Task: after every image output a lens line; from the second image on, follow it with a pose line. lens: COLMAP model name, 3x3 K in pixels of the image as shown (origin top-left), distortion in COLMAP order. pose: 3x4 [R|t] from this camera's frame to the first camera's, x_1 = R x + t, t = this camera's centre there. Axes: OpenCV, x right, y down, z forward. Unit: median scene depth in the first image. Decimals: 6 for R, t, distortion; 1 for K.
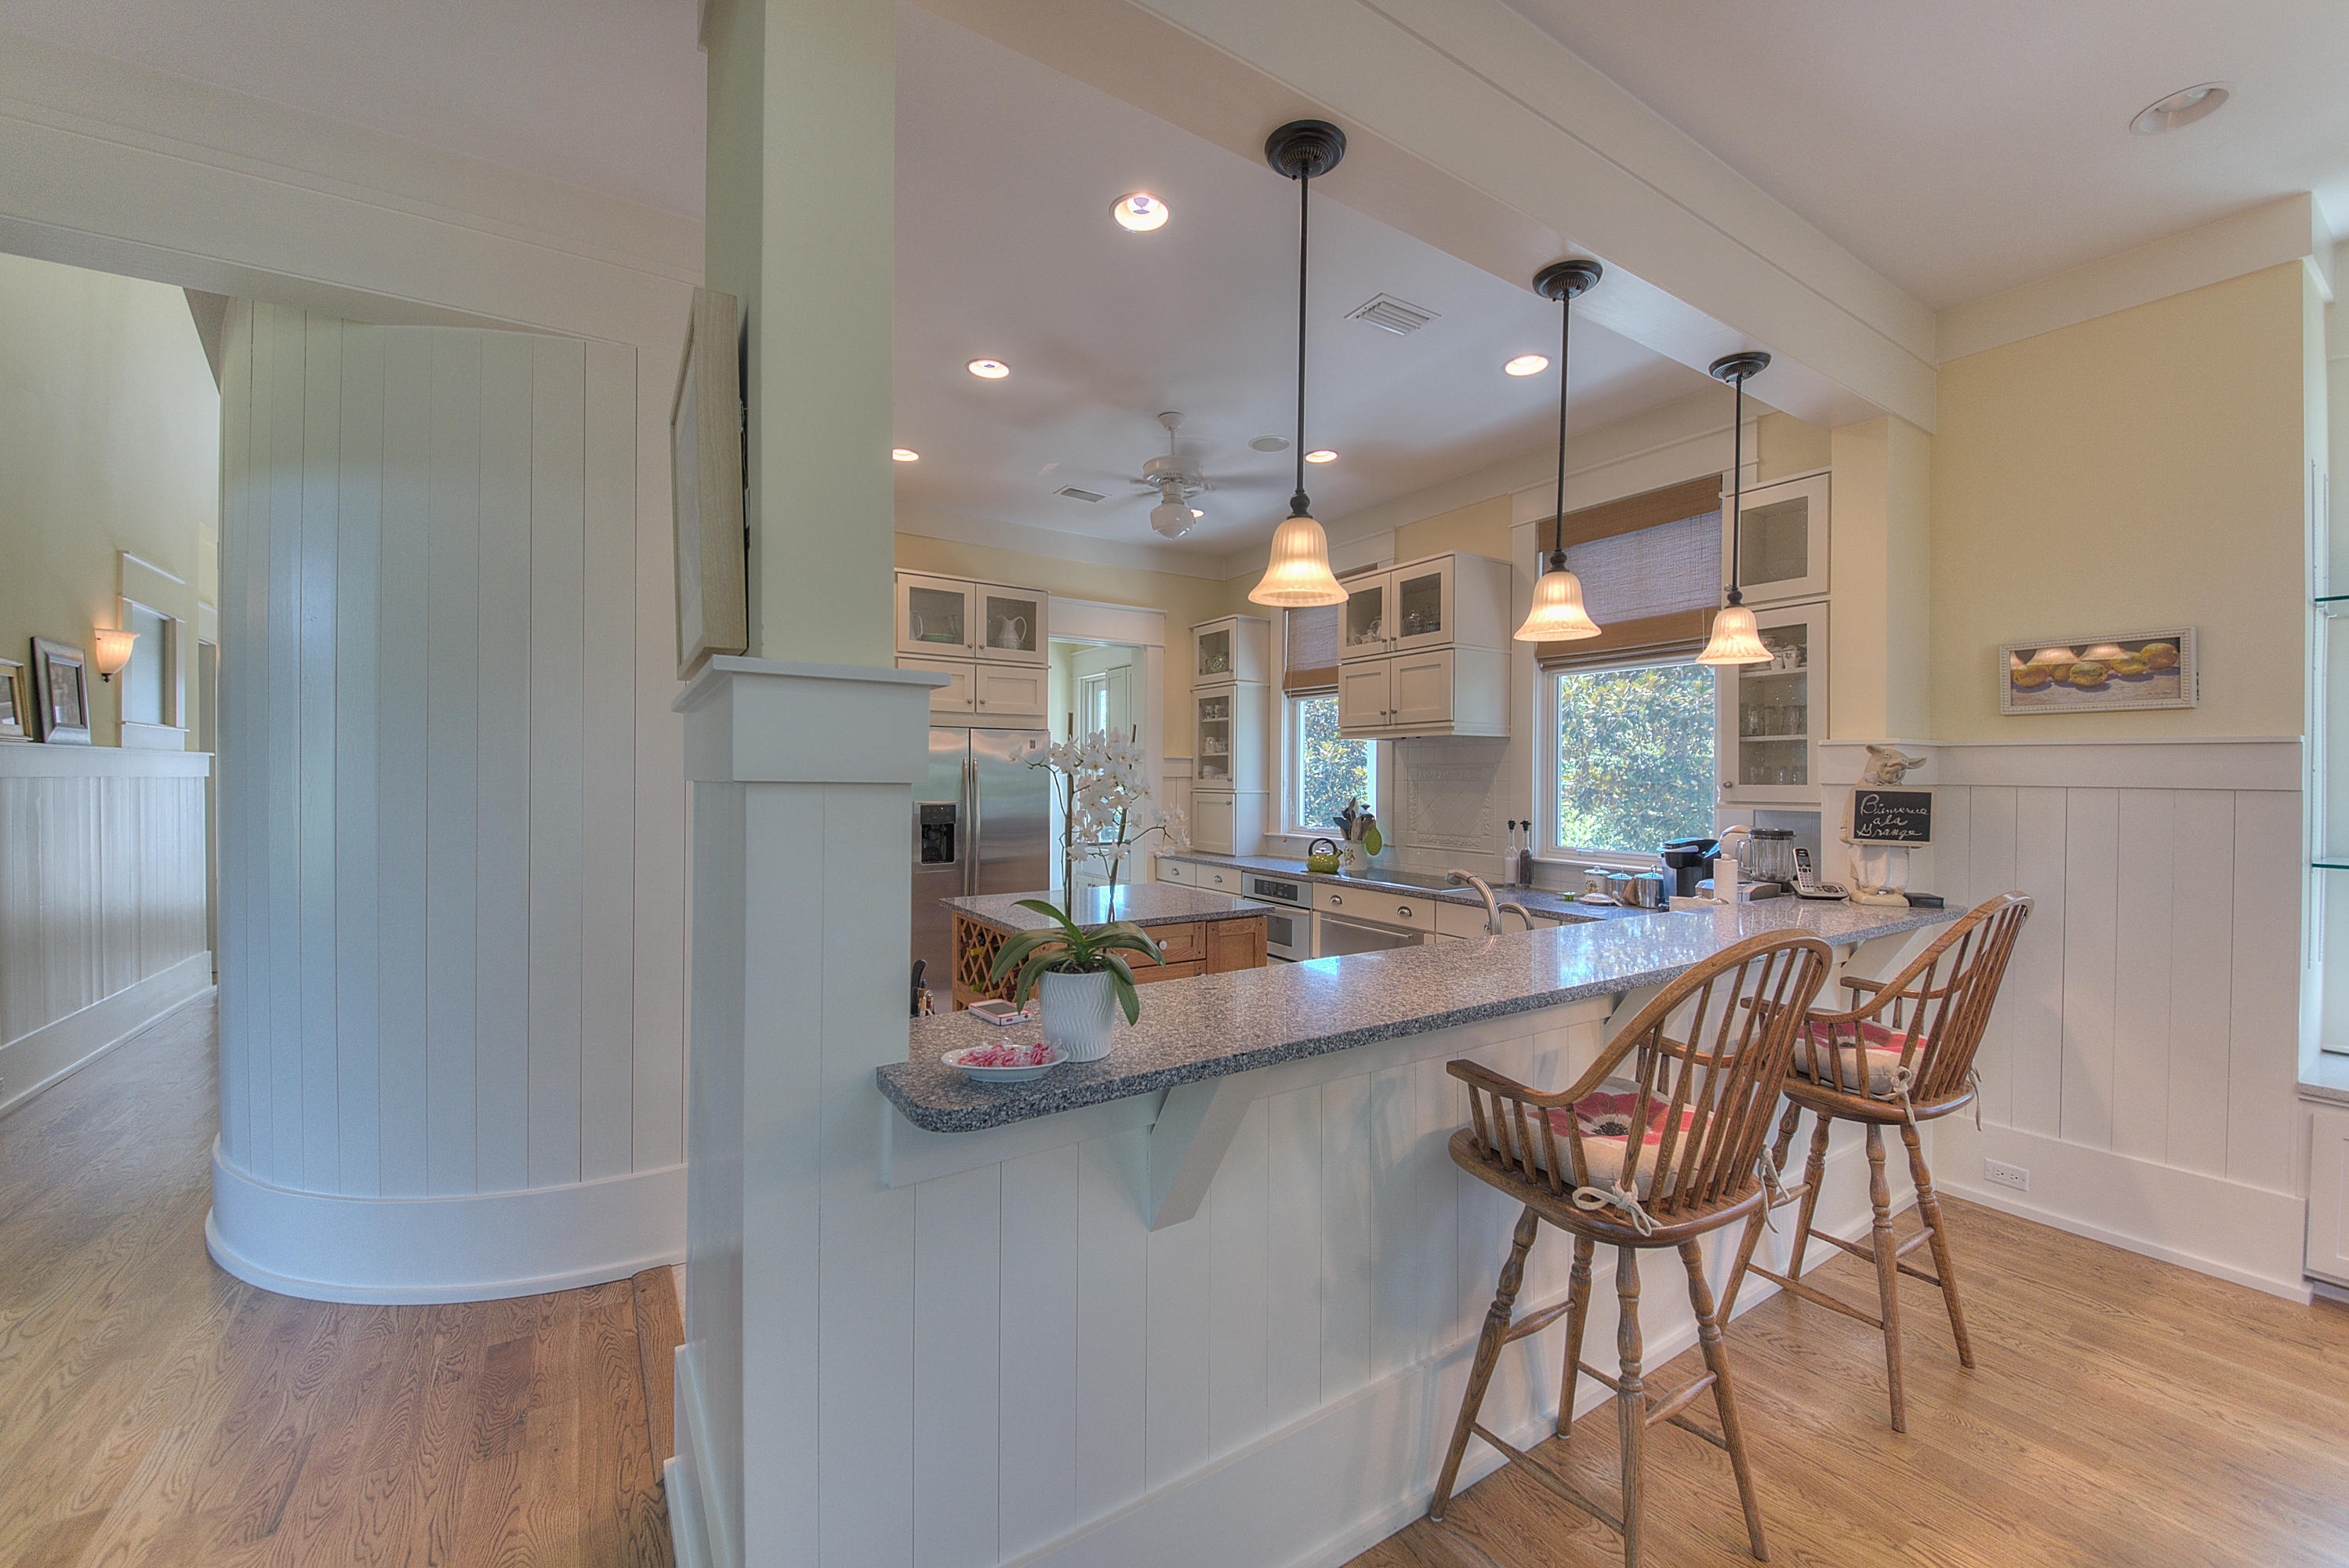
lens RADIAL K [[901.5, 0, 1171.9], [0, 901.5, 771.8], [0, 0, 1]] dist [-0.008710, -0.004451]
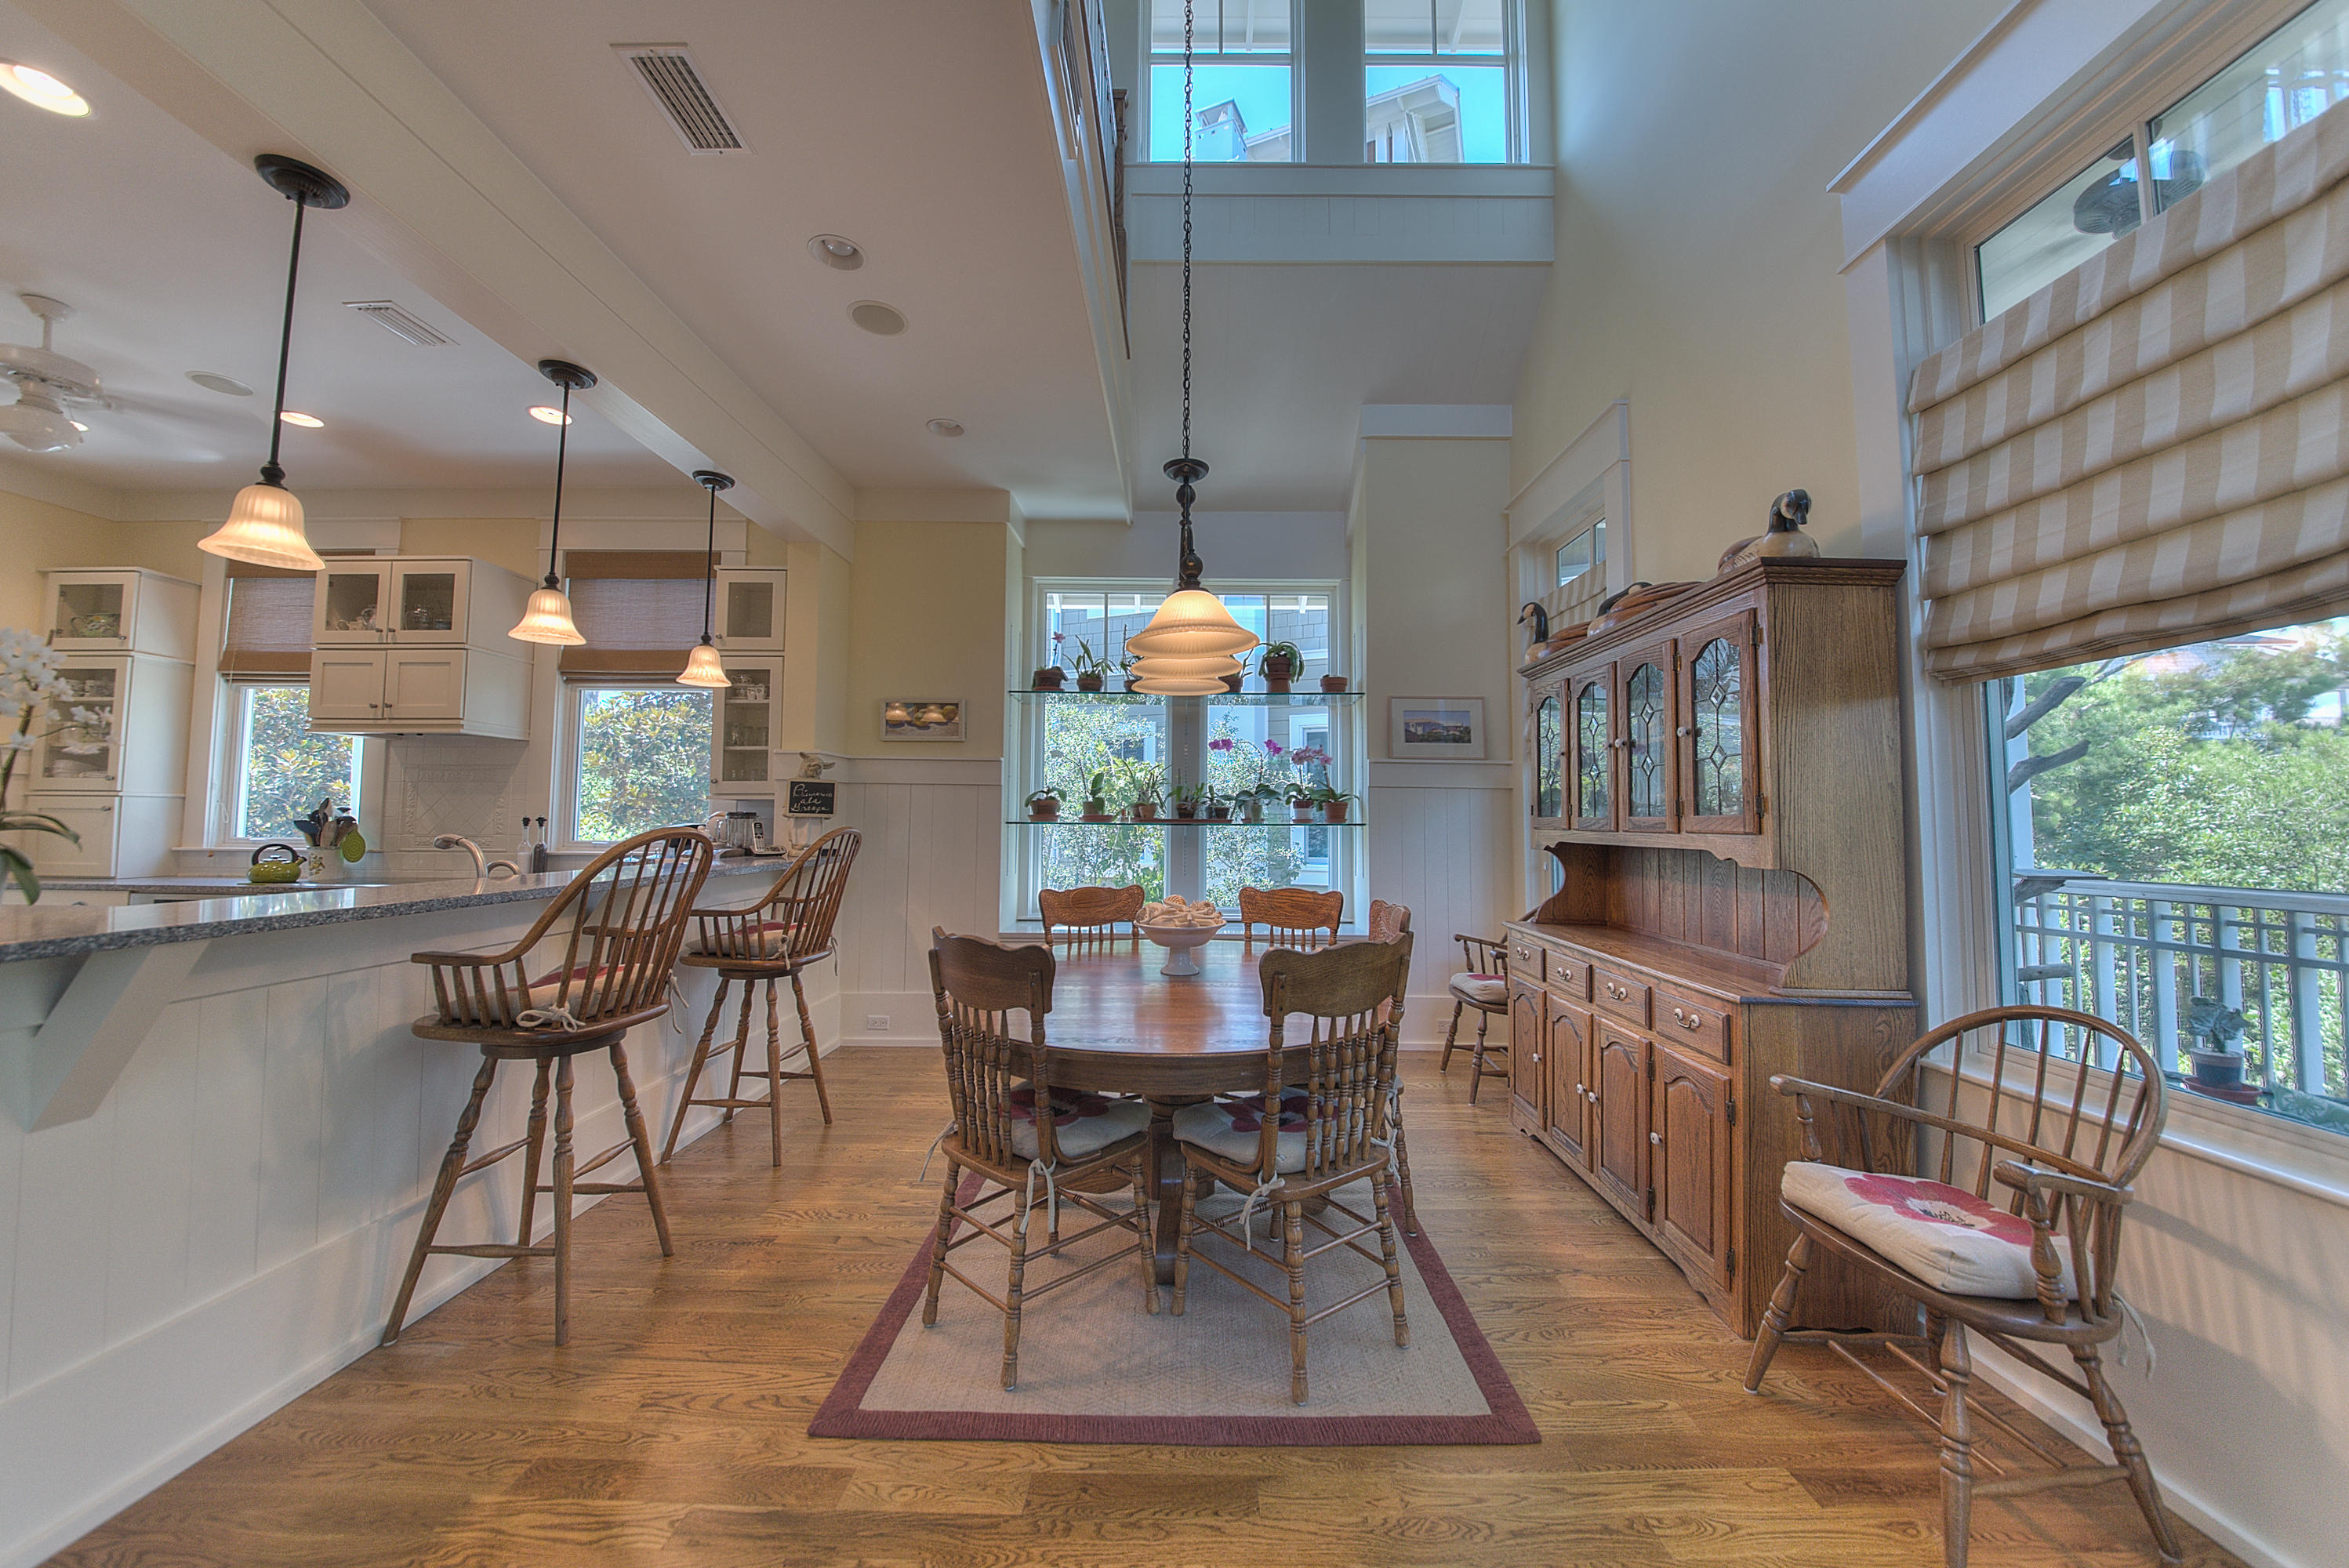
lens RADIAL K [[833.1, 0, 1184.3], [0, 833.1, 772.0], [0, 0, 1]] dist [-0.007936, -0.003727]
pose [[0.539165, 0.046620, 0.840909, -0.052140], [-0.004669, 0.998617, -0.052369, 0.074863], [-0.842187, 0.024309, 0.538637, -0.306531]]
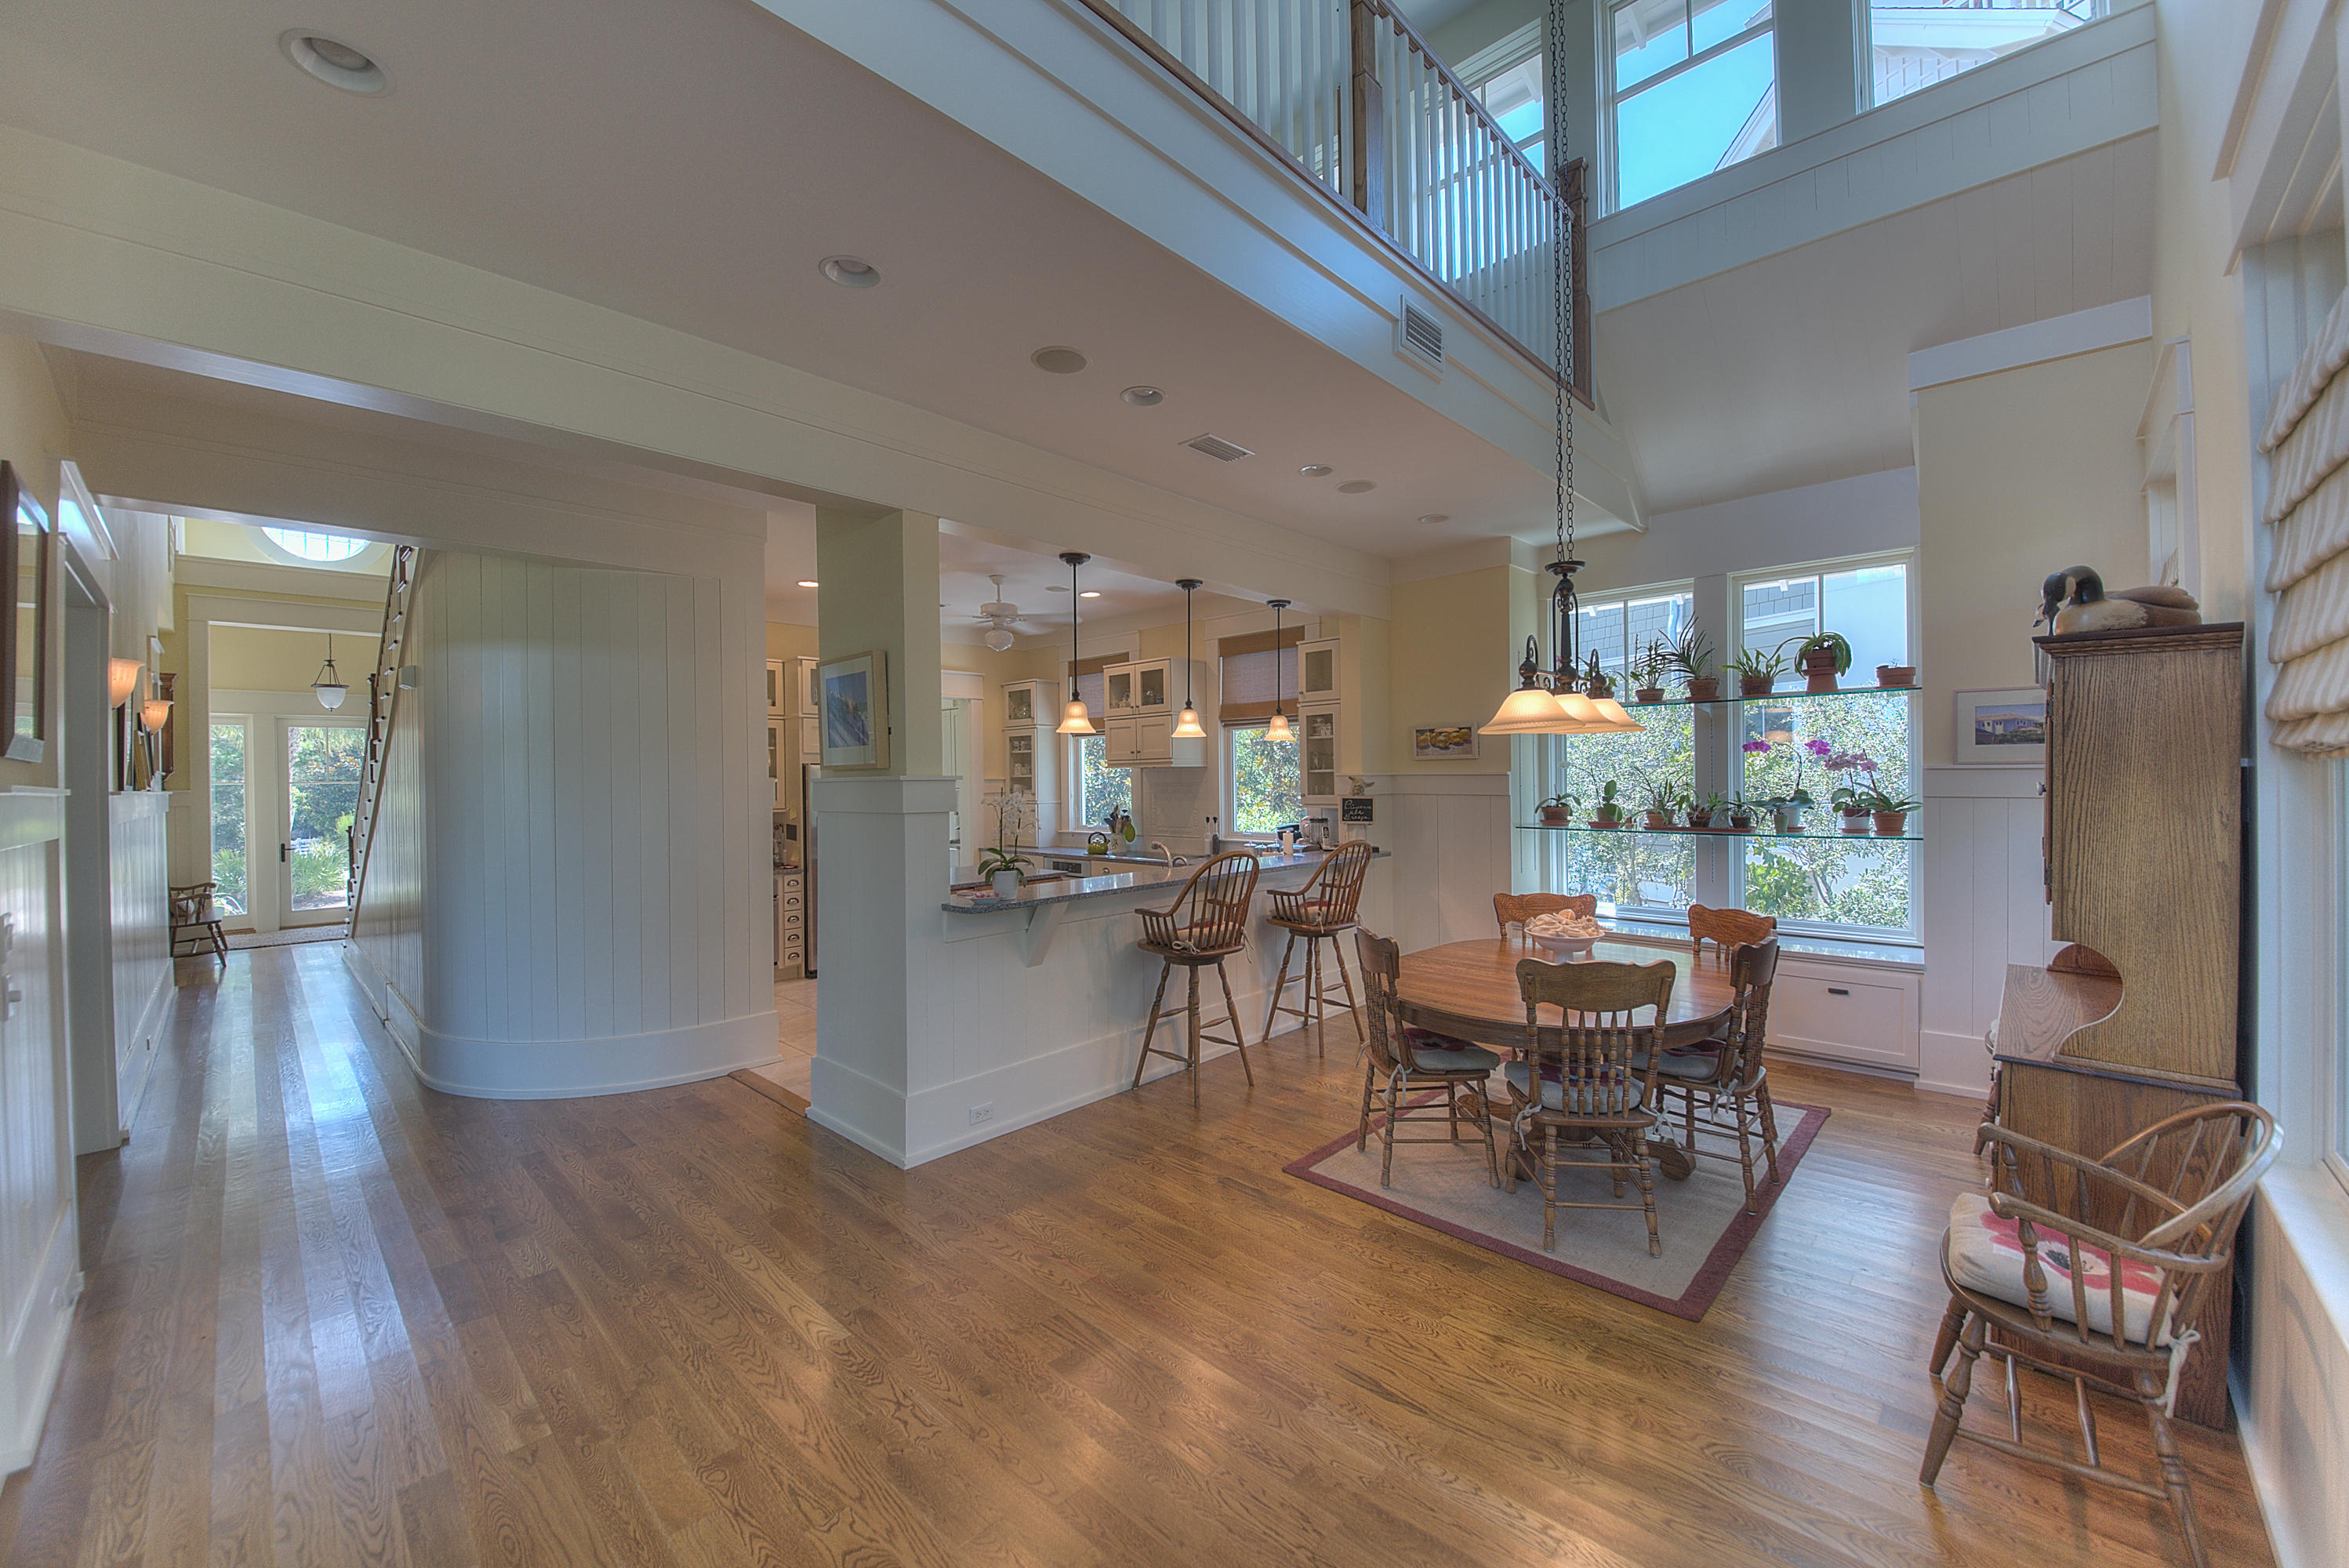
lens RADIAL K [[901.5, 0, 1168.5], [0, 901.5, 772.9], [0, 0, 1]] dist [-0.008710, -0.004451]
pose [[0.973016, -0.016036, 0.230180, -0.117712], [0.016561, 0.999863, -0.000349, -0.043878], [-0.230143, 0.004152, 0.973148, -0.943597]]
